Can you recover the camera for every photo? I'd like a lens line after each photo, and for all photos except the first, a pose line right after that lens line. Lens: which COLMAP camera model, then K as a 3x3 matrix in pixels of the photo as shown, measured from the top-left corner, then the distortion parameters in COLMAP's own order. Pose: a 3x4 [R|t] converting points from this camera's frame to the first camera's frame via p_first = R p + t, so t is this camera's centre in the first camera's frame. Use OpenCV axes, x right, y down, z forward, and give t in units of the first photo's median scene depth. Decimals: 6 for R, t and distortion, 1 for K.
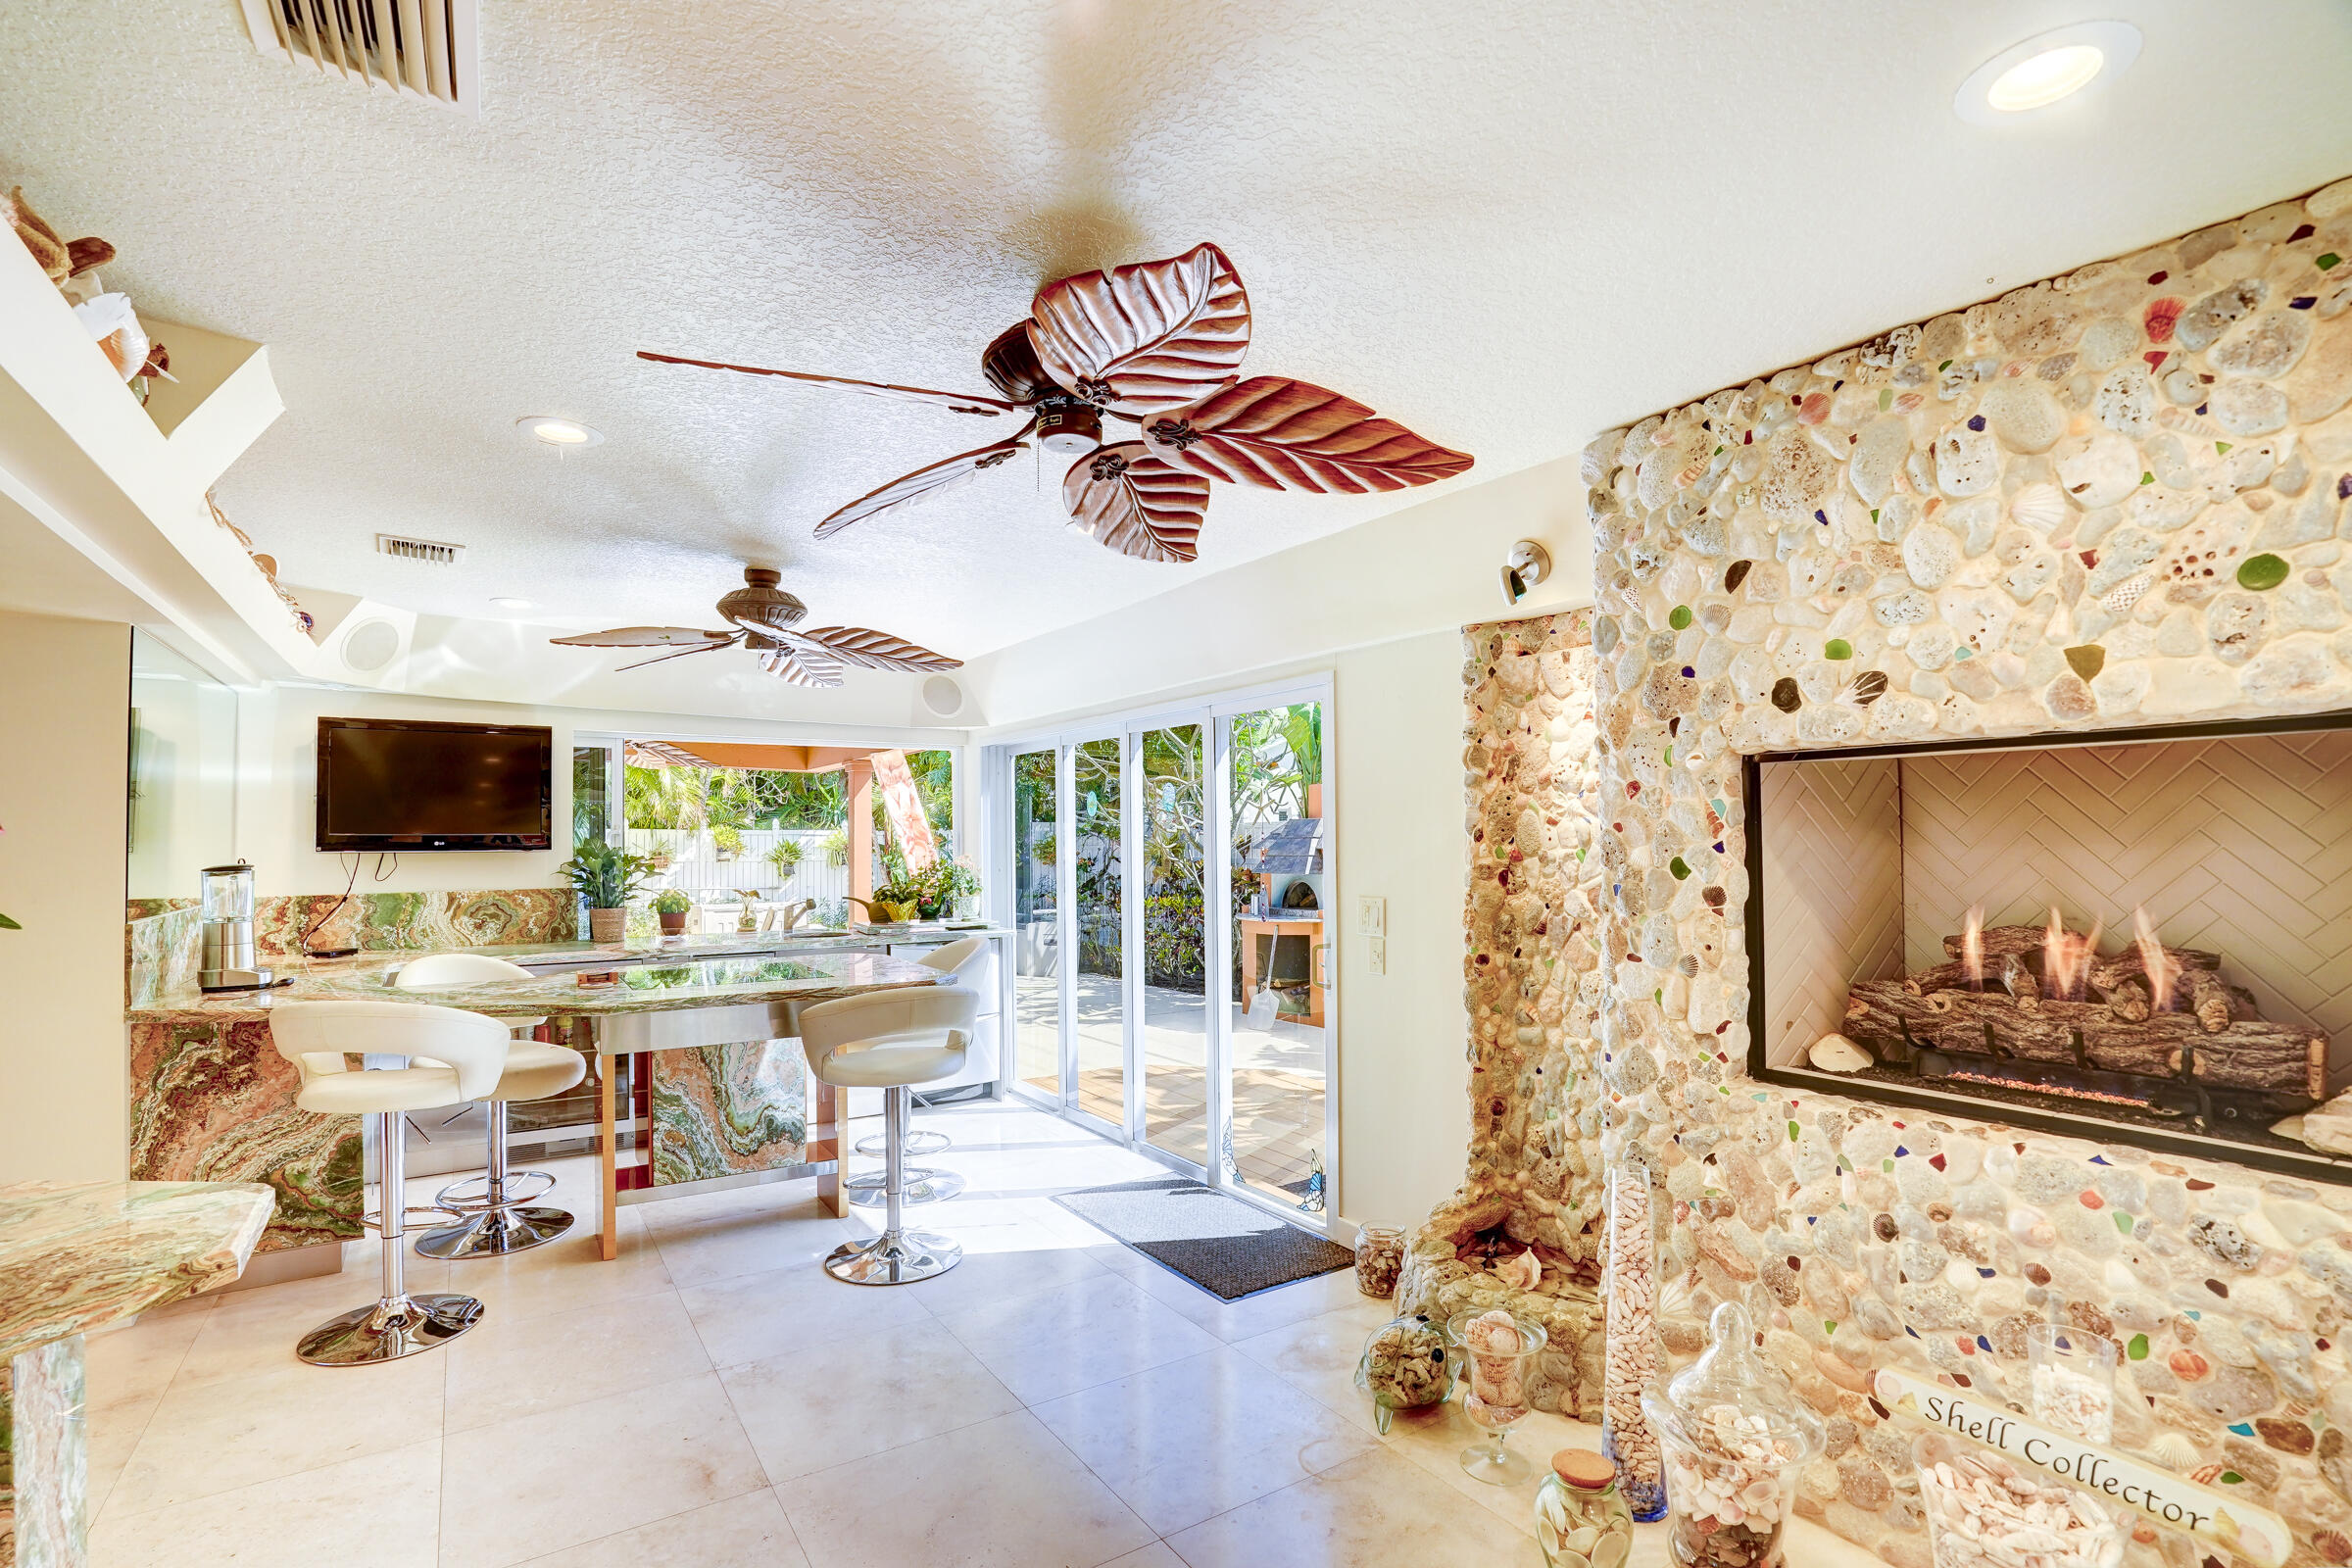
lens RADIAL K [[1129.9, 0, 1178.3], [0, 1129.9, 822.0], [0, 0, 1]] dist [-0.074694, 0.039371]
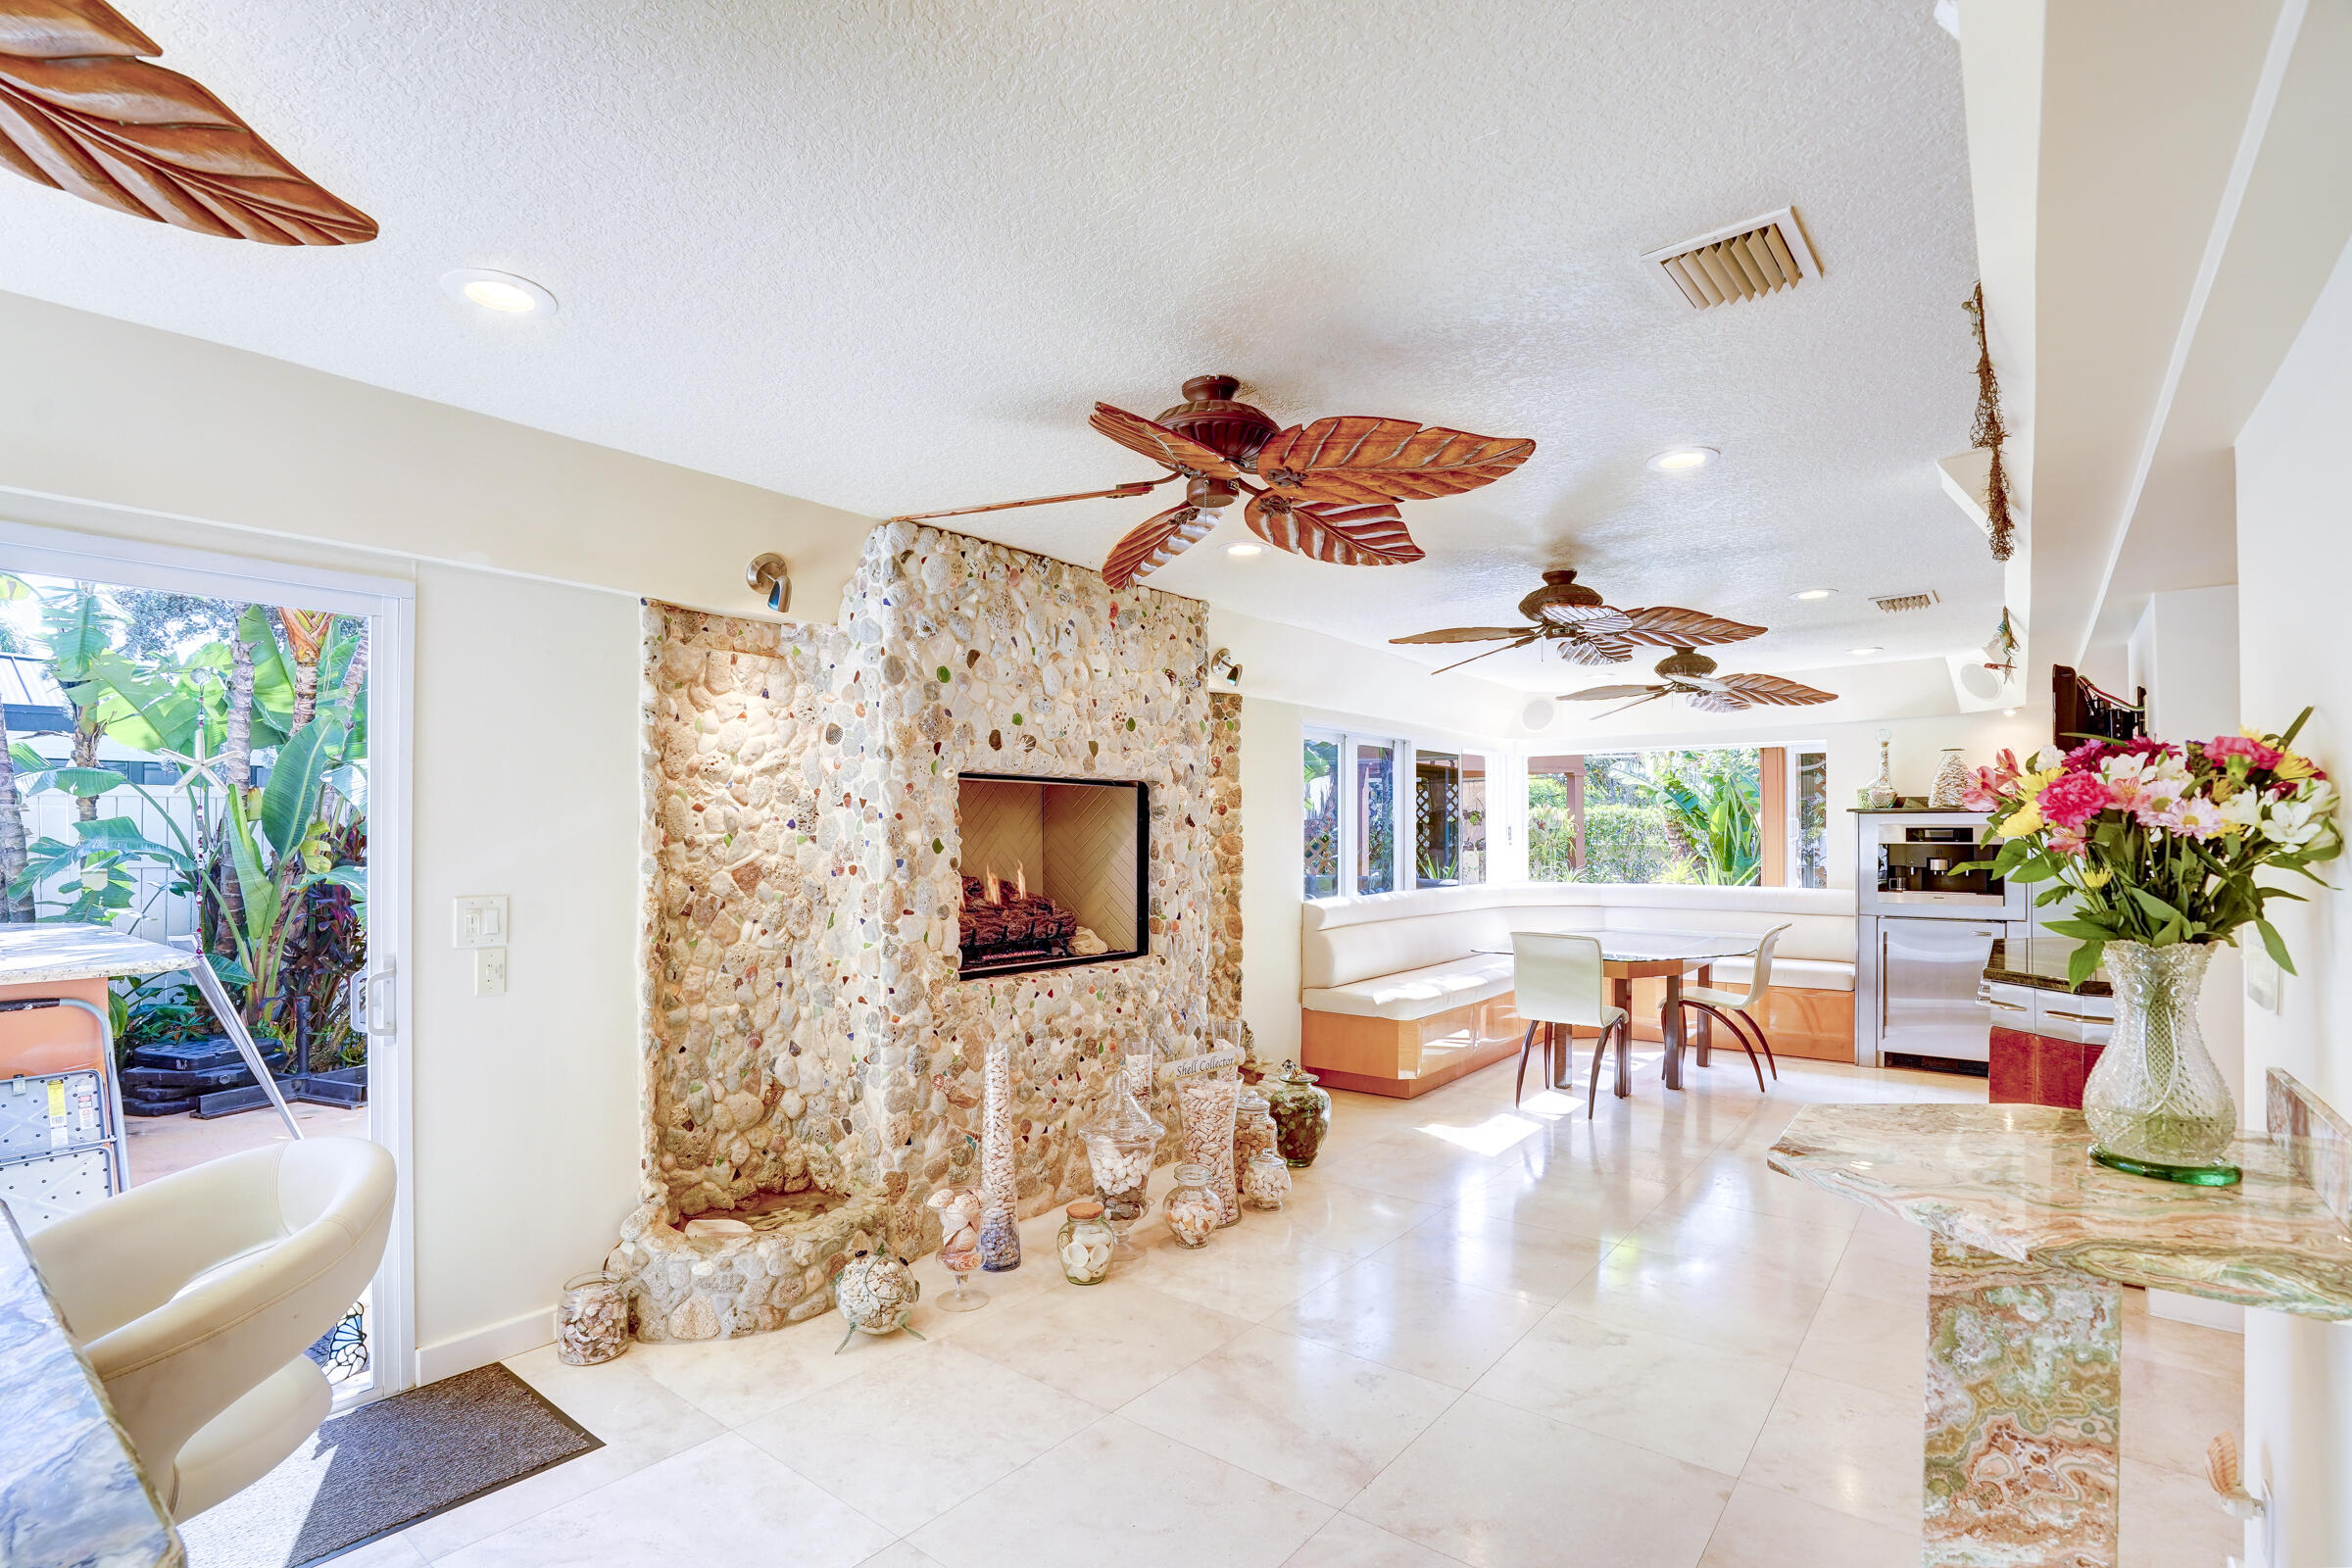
lens RADIAL K [[1129.9, 0, 1178.3], [0, 1129.9, 822.0], [0, 0, 1]] dist [-0.074694, 0.039371]
pose [[-0.332286, 0.015443, 0.943052, -1.006033], [-0.013742, 0.999681, -0.021212, 0.036031], [-0.943078, -0.020008, -0.331968, 1.152596]]
